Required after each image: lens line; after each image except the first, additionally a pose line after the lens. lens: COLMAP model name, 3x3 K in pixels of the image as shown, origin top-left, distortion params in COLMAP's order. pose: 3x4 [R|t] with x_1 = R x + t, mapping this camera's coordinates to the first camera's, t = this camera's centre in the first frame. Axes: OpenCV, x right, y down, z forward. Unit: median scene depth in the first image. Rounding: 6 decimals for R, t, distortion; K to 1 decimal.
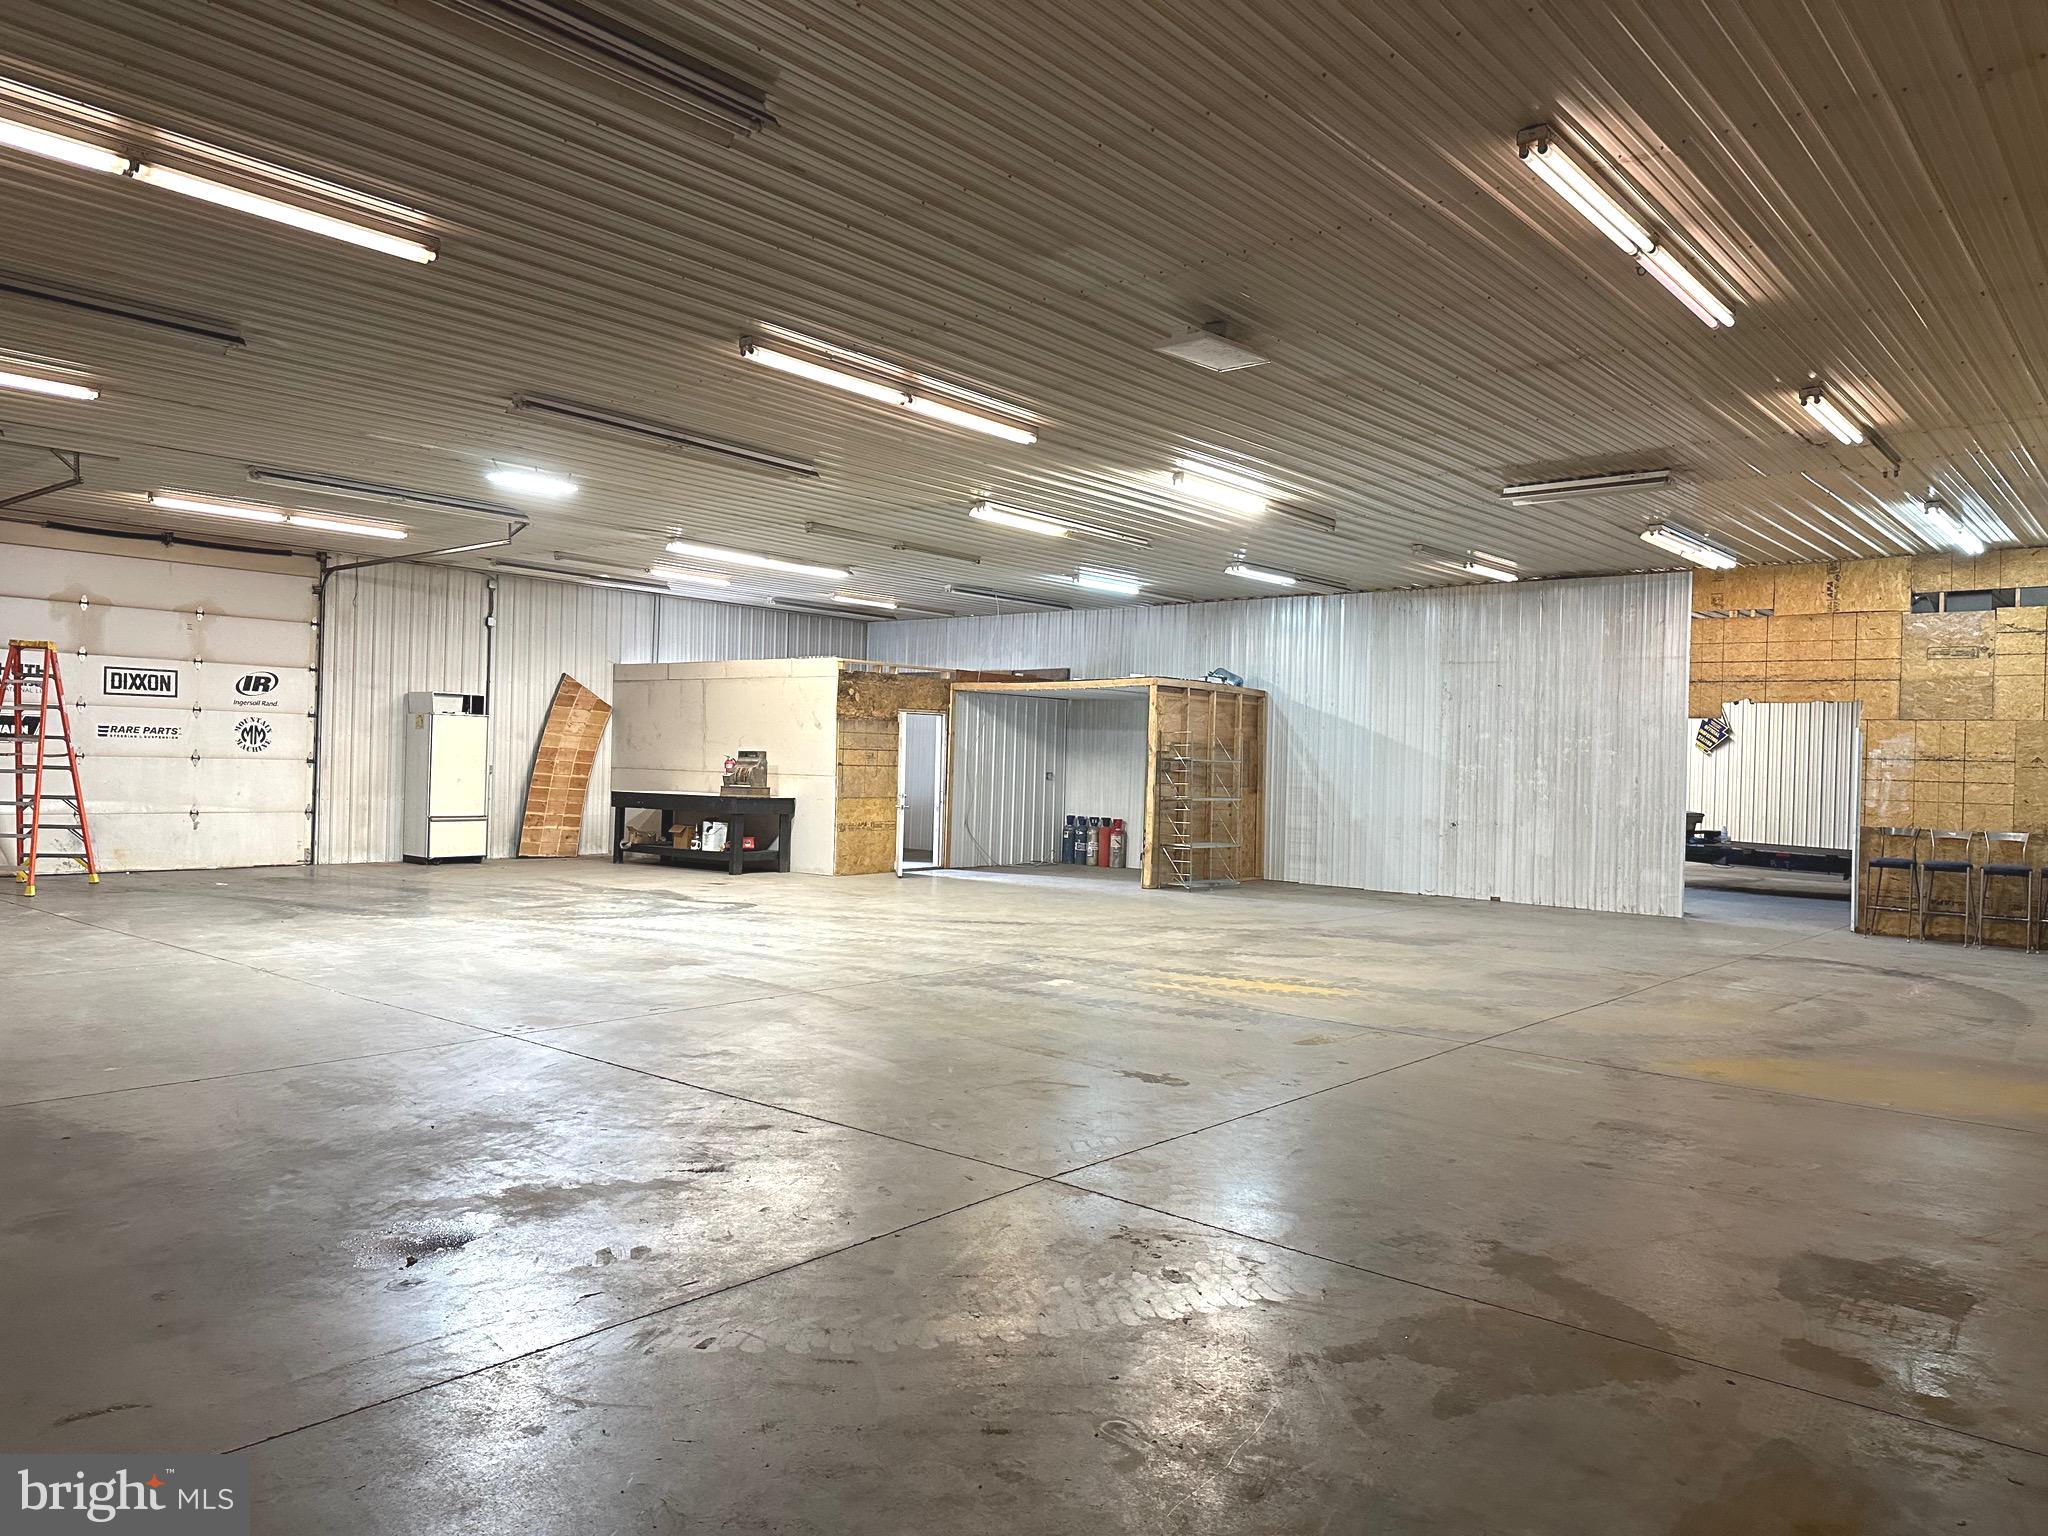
lens RADIAL K [[1412.5, 0, 1024.0], [0, 1412.5, 768.0], [0, 0, 1]] dist [0.103780, -0.162543]
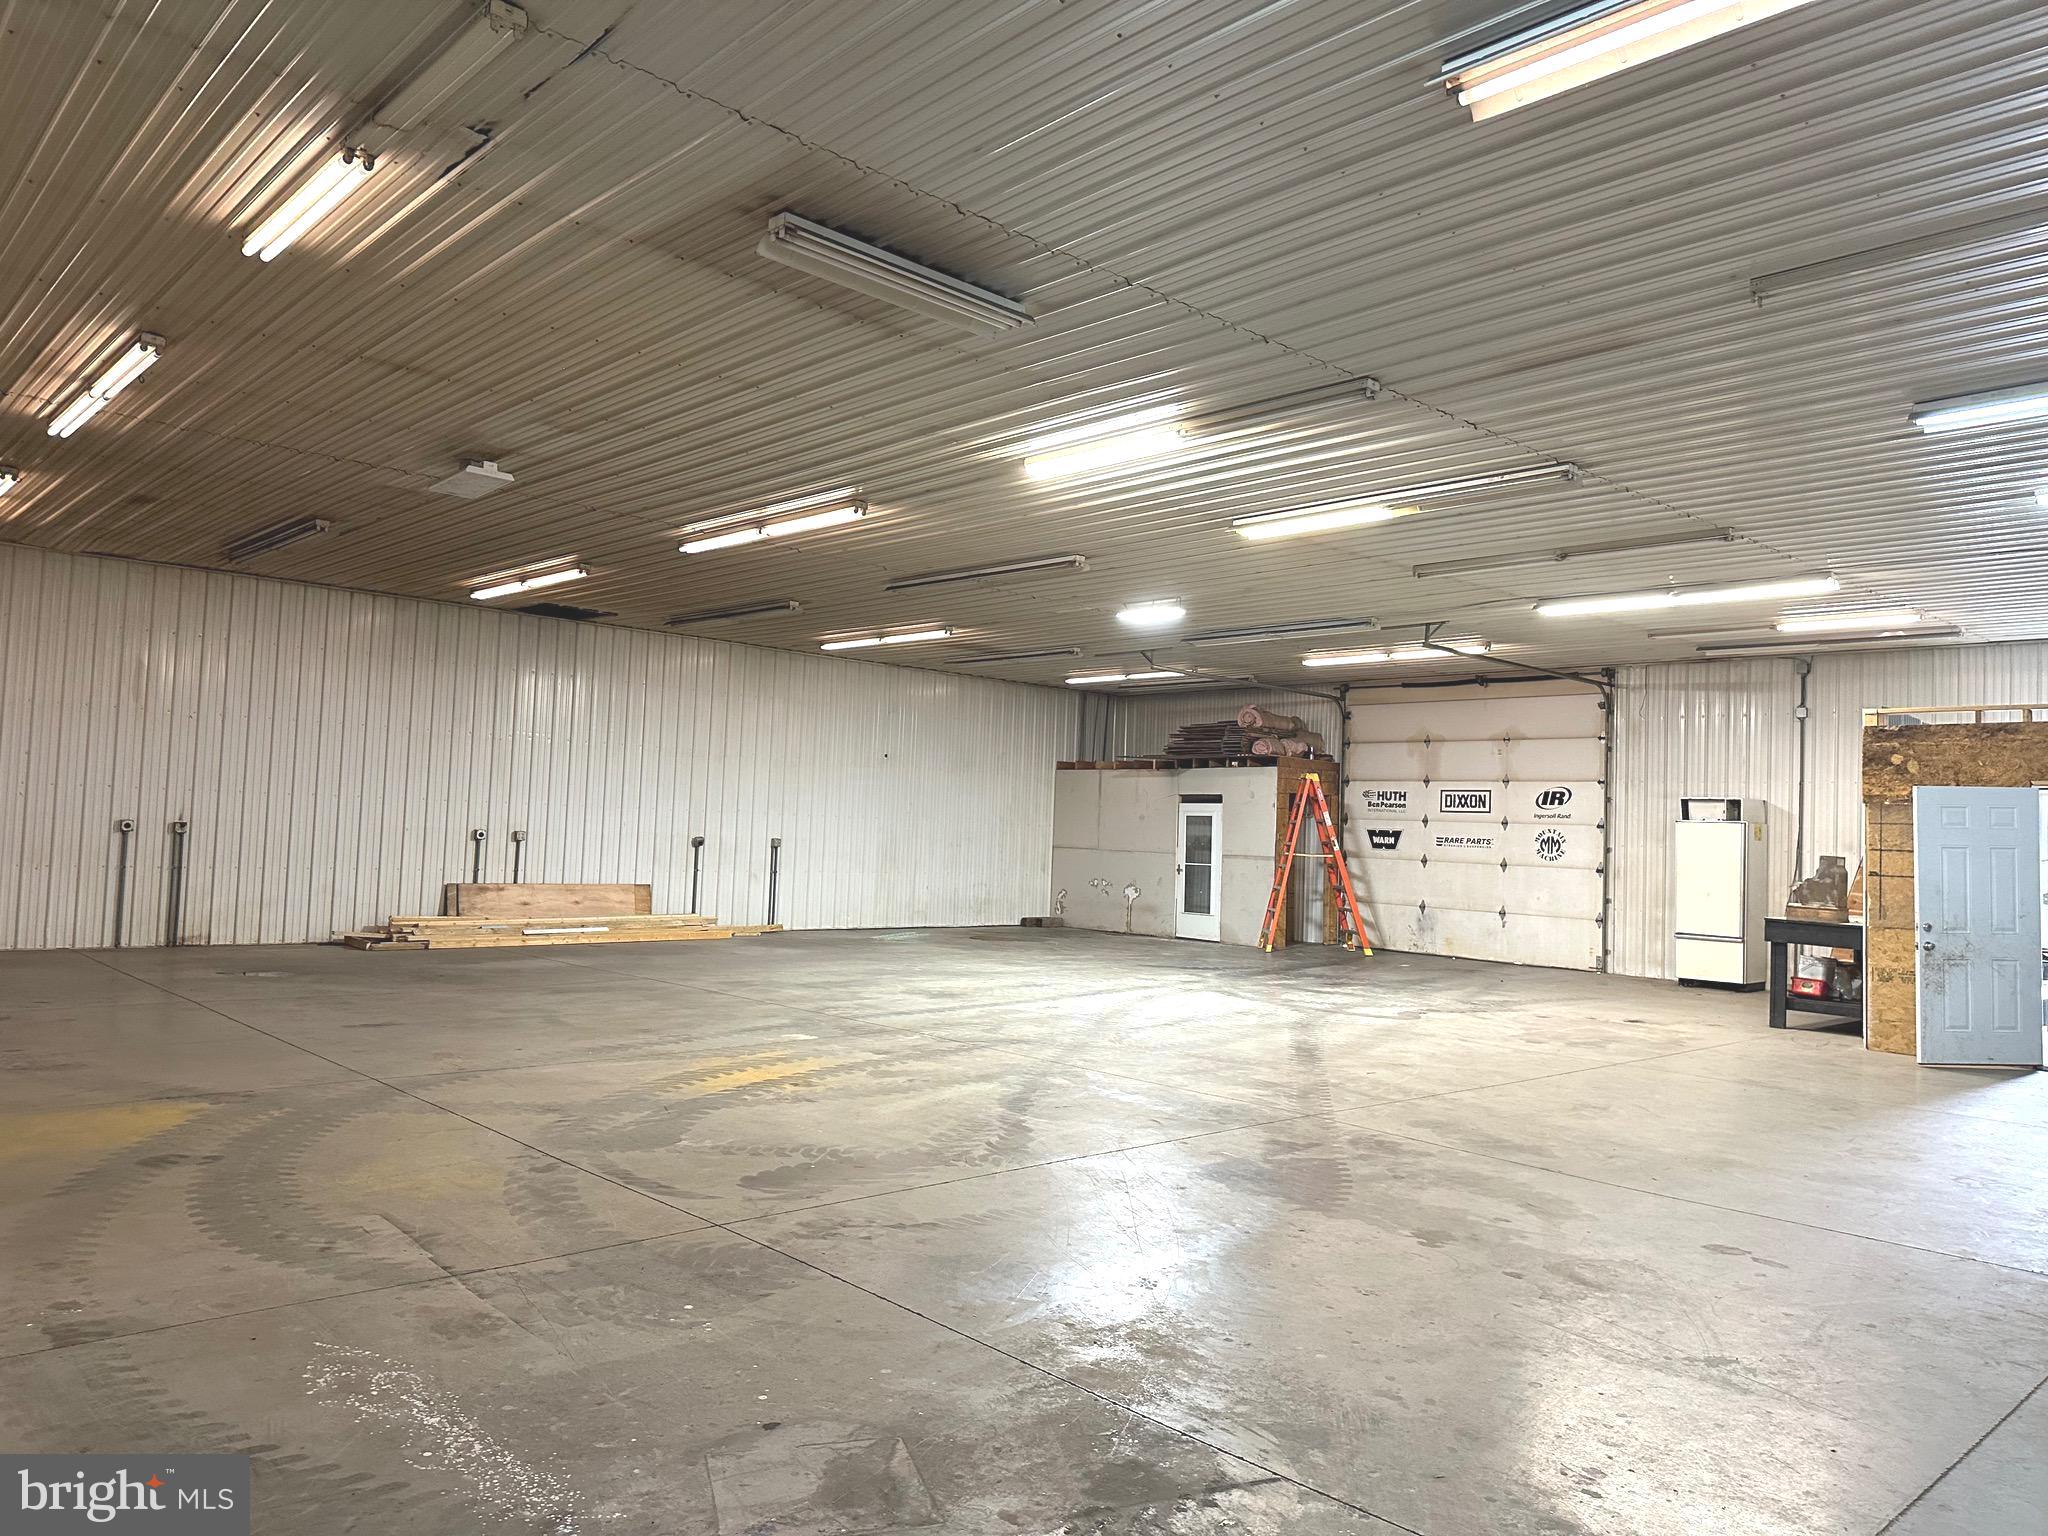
lens RADIAL K [[1412.5, 0, 1024.0], [0, 1412.5, 768.0], [0, 0, 1]] dist [0.103780, -0.162543]
pose [[-0.108415, -0.076059, -0.991192, 0.585860], [-0.046121, 0.996380, -0.071412, 0.014413], [0.993035, 0.037973, -0.111531, 0.721597]]
